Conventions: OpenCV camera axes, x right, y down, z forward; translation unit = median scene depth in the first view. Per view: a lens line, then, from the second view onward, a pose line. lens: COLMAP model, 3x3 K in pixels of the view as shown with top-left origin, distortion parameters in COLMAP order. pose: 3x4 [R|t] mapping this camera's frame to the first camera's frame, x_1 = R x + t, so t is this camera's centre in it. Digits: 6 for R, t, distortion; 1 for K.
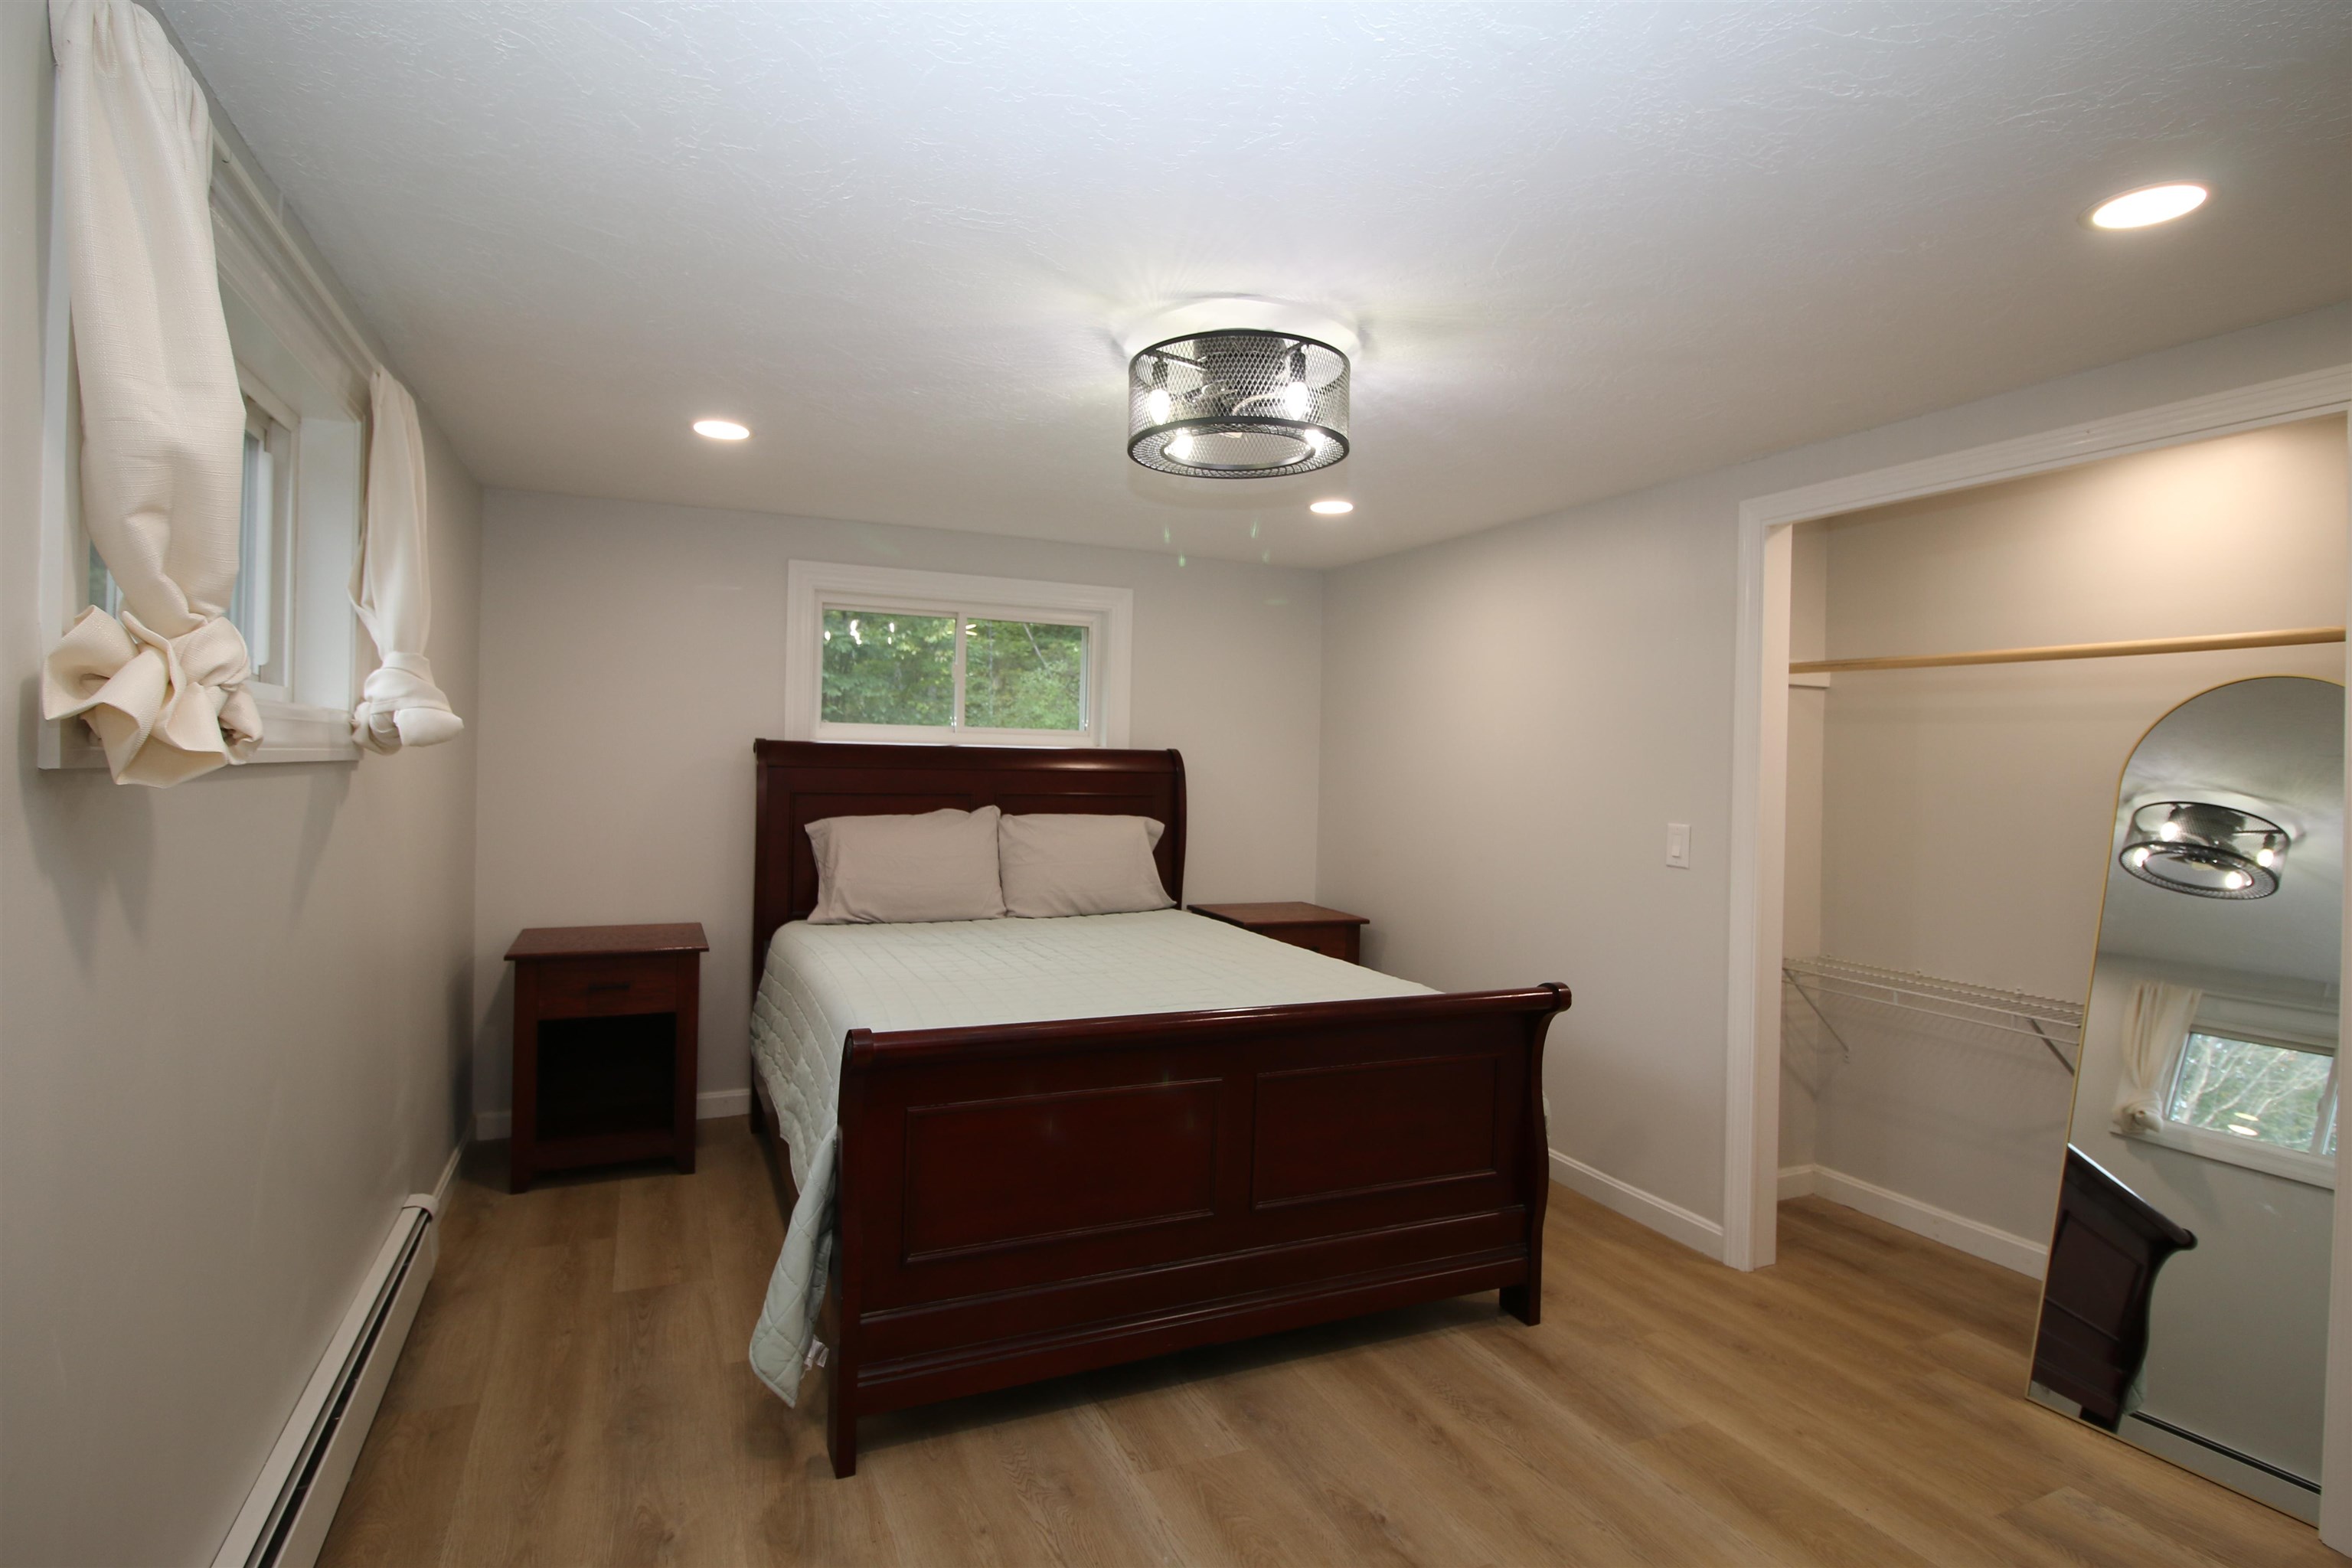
lens RADIAL K [[1186.6, 0, 1175.2], [0, 1186.6, 770.8], [0, 0, 1]] dist [0.000215, -0.000342]
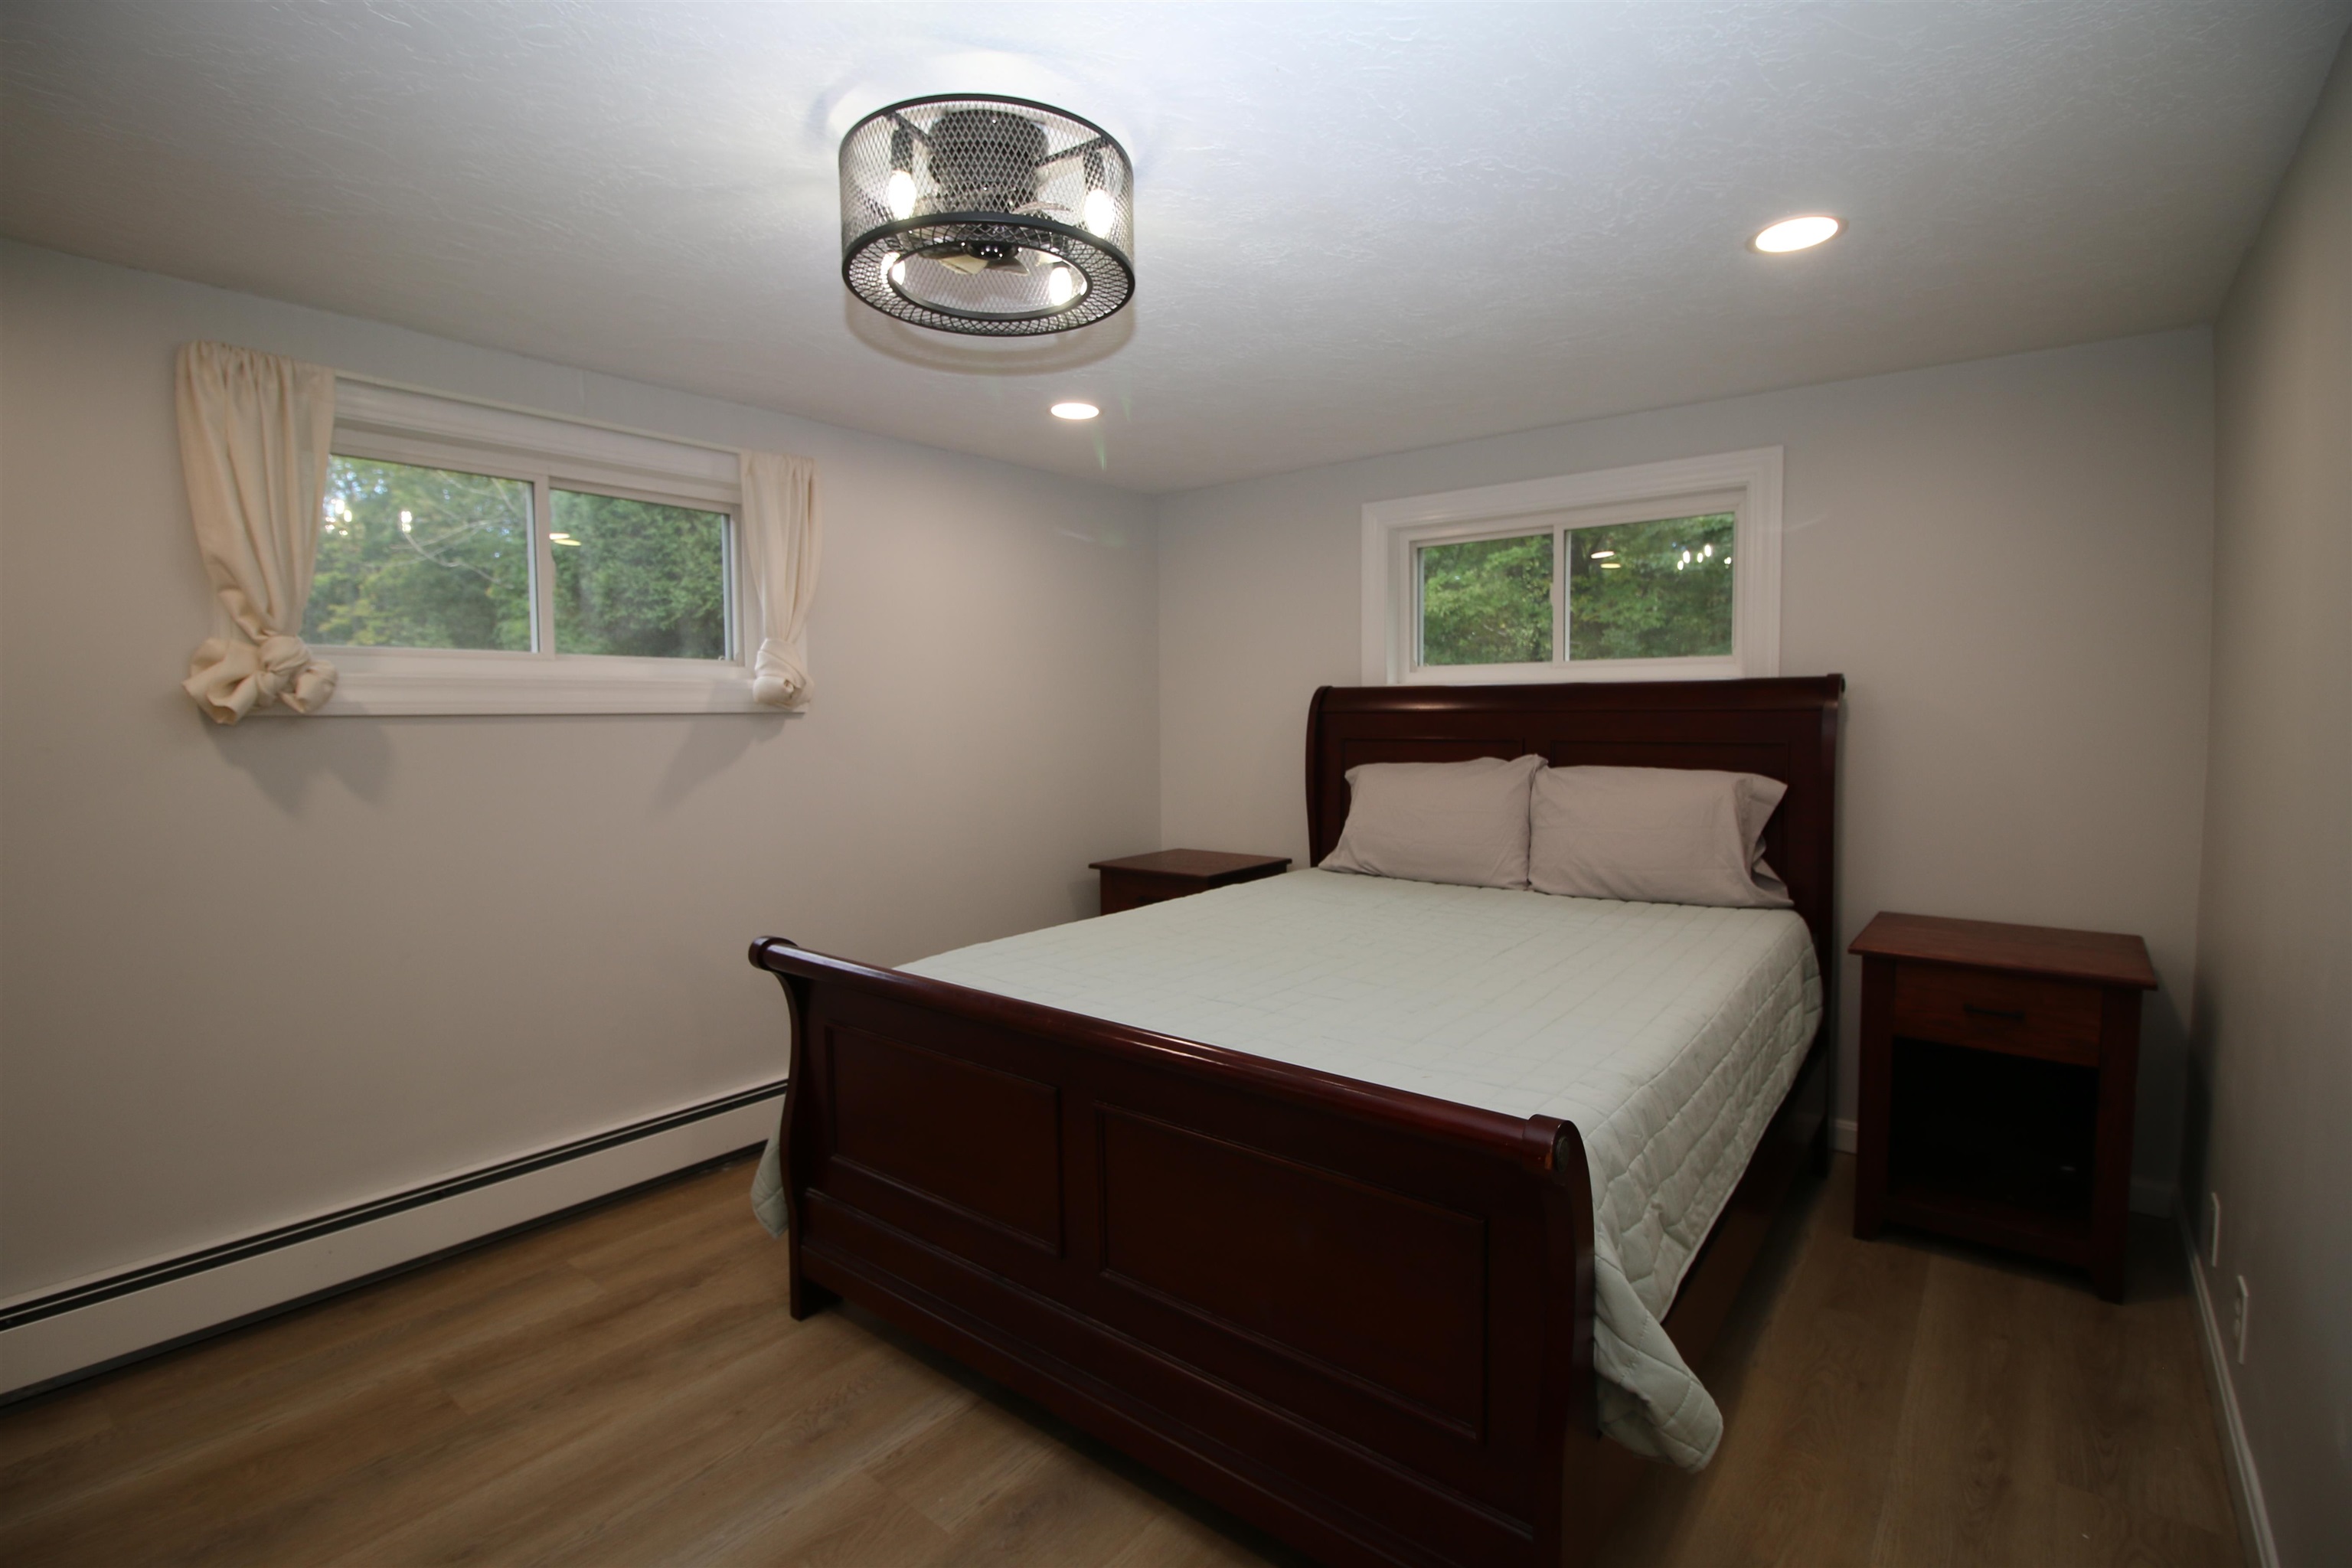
lens RADIAL K [[1089.5, 0, 1167.3], [0, 1089.5, 778.9], [0, 0, 1]] dist [-0.003460, -0.000515]
pose [[0.453367, 0.030151, -0.890814, 0.480055], [0.010158, 0.999188, 0.038989, 0.016599], [0.891266, -0.026725, 0.452693, 0.500196]]
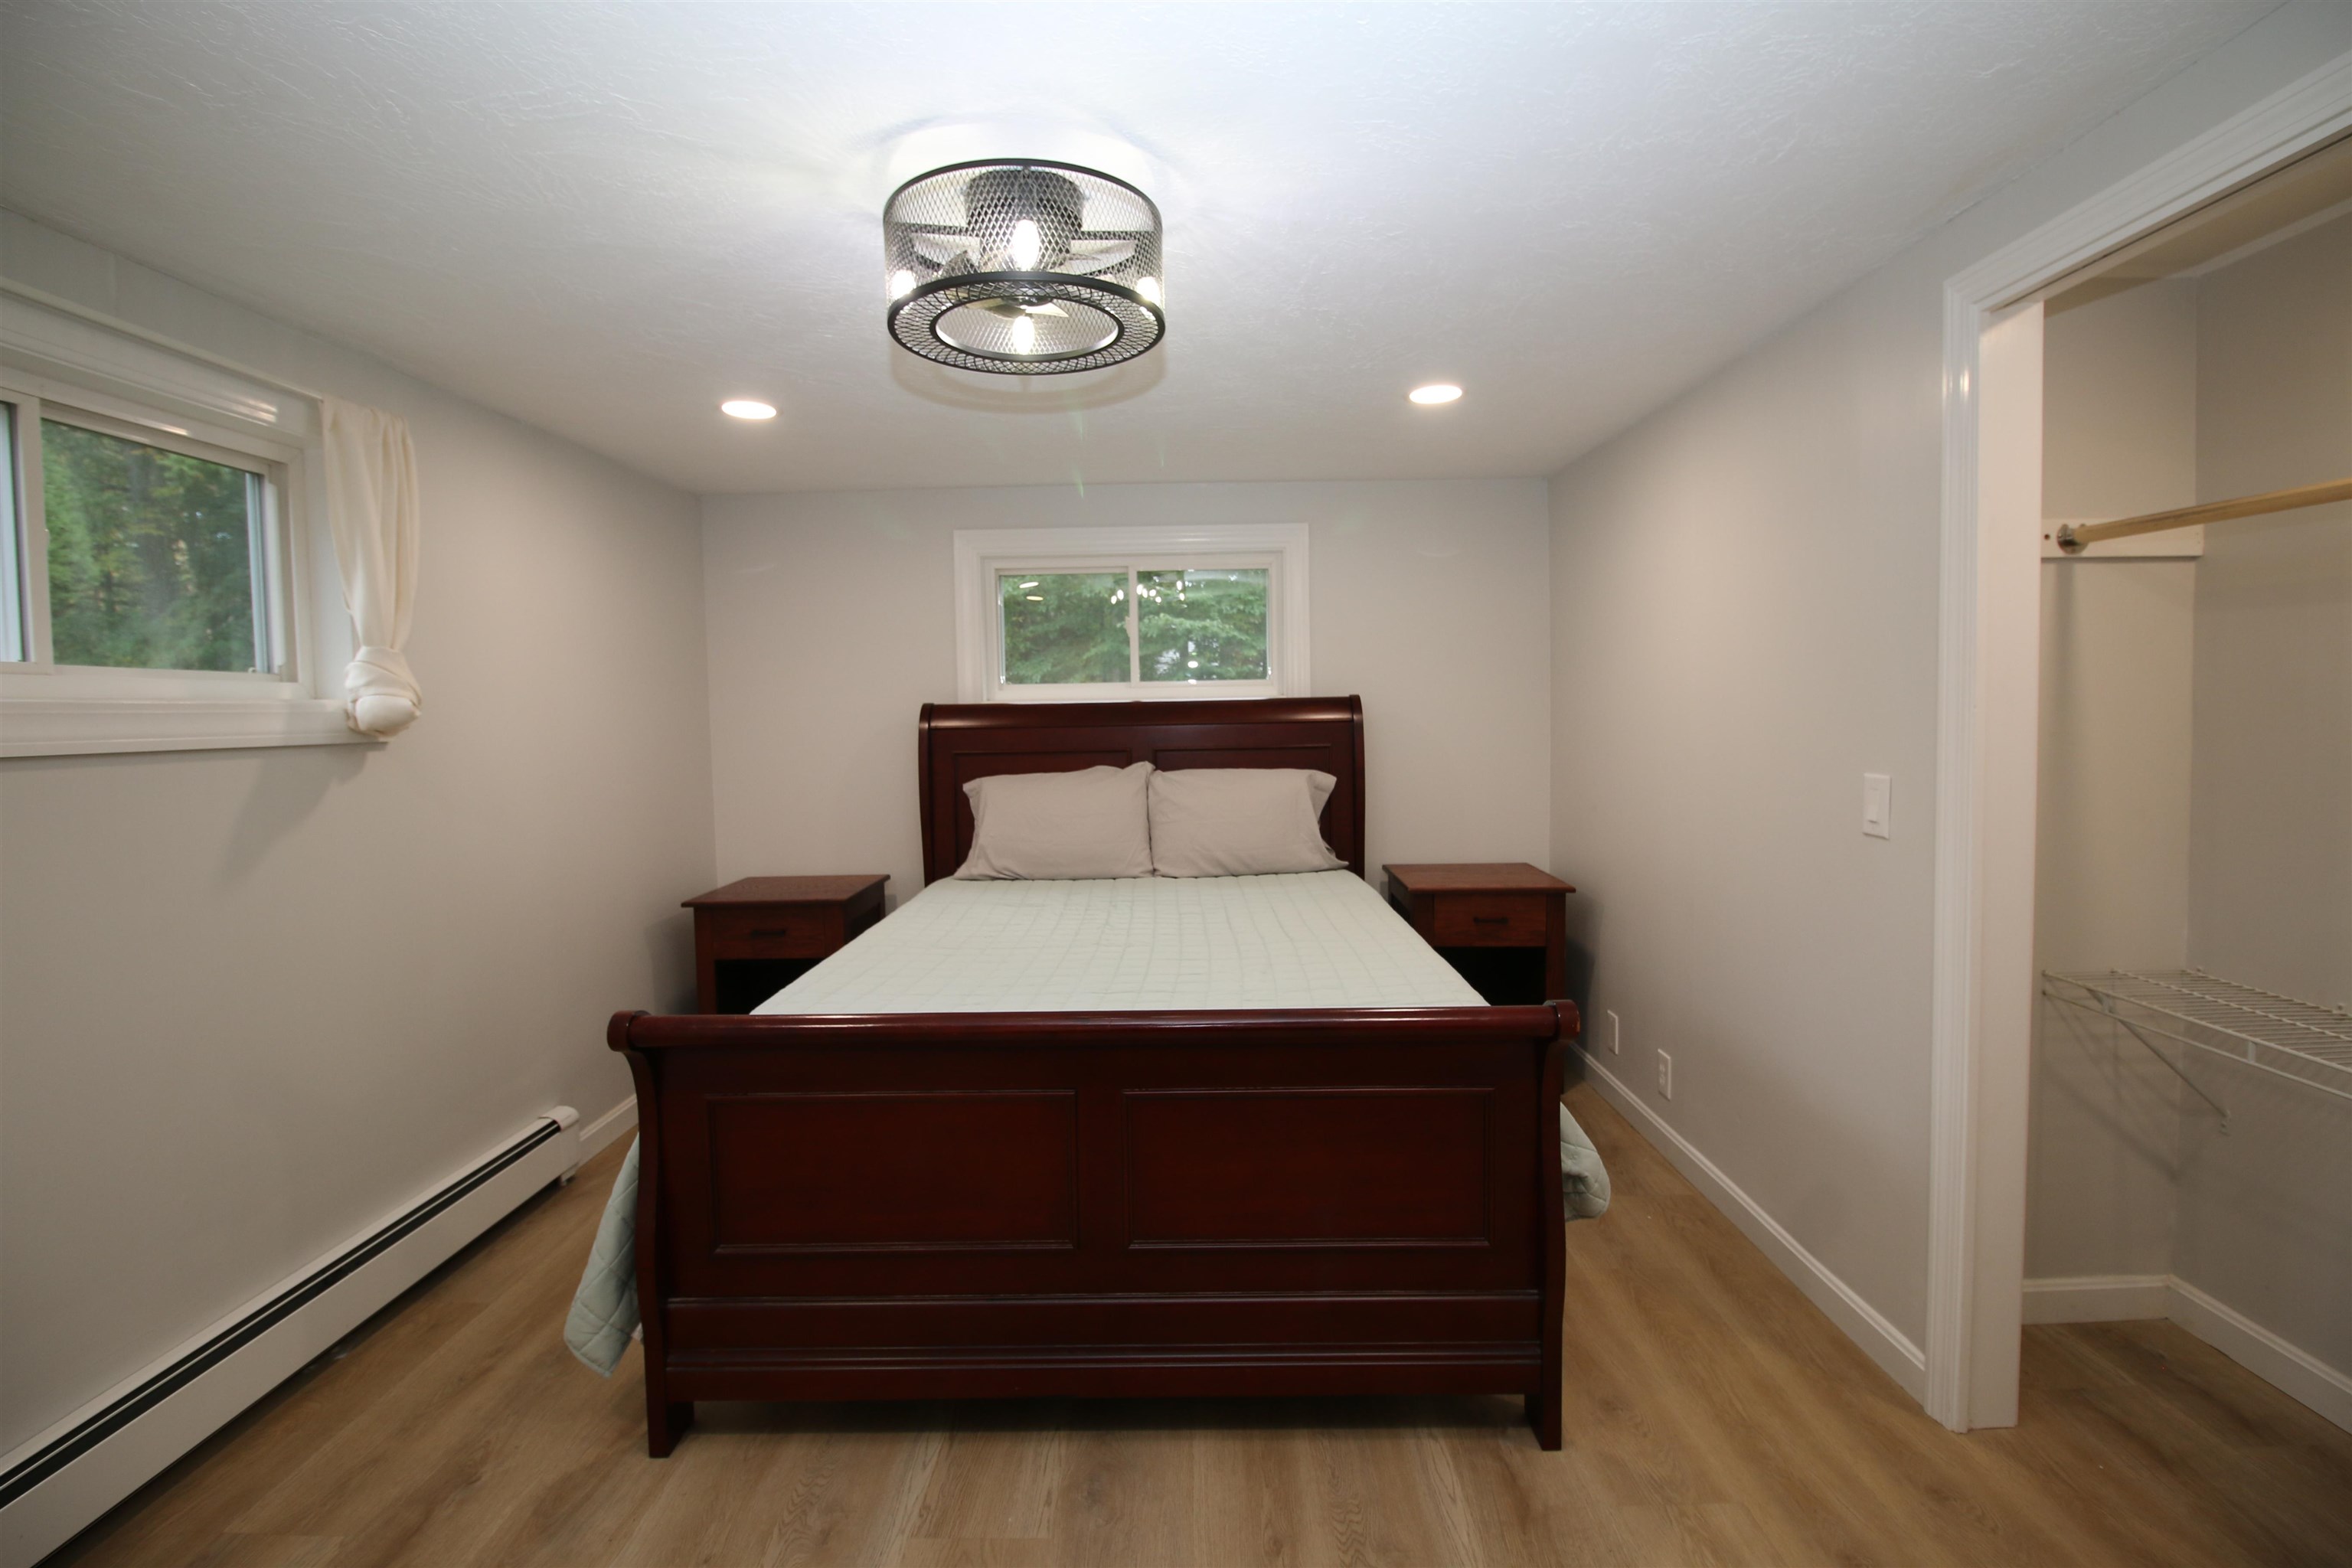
lens RADIAL K [[1093.5, 0, 1176.2], [0, 1093.5, 773.6], [0, 0, 1]] dist [0.000879, -0.012608]
pose [[0.906215, -0.014691, -0.422563, 0.293340], [0.035493, 0.998512, 0.041401, 0.003264], [0.421326, -0.052516, 0.905388, 0.229012]]
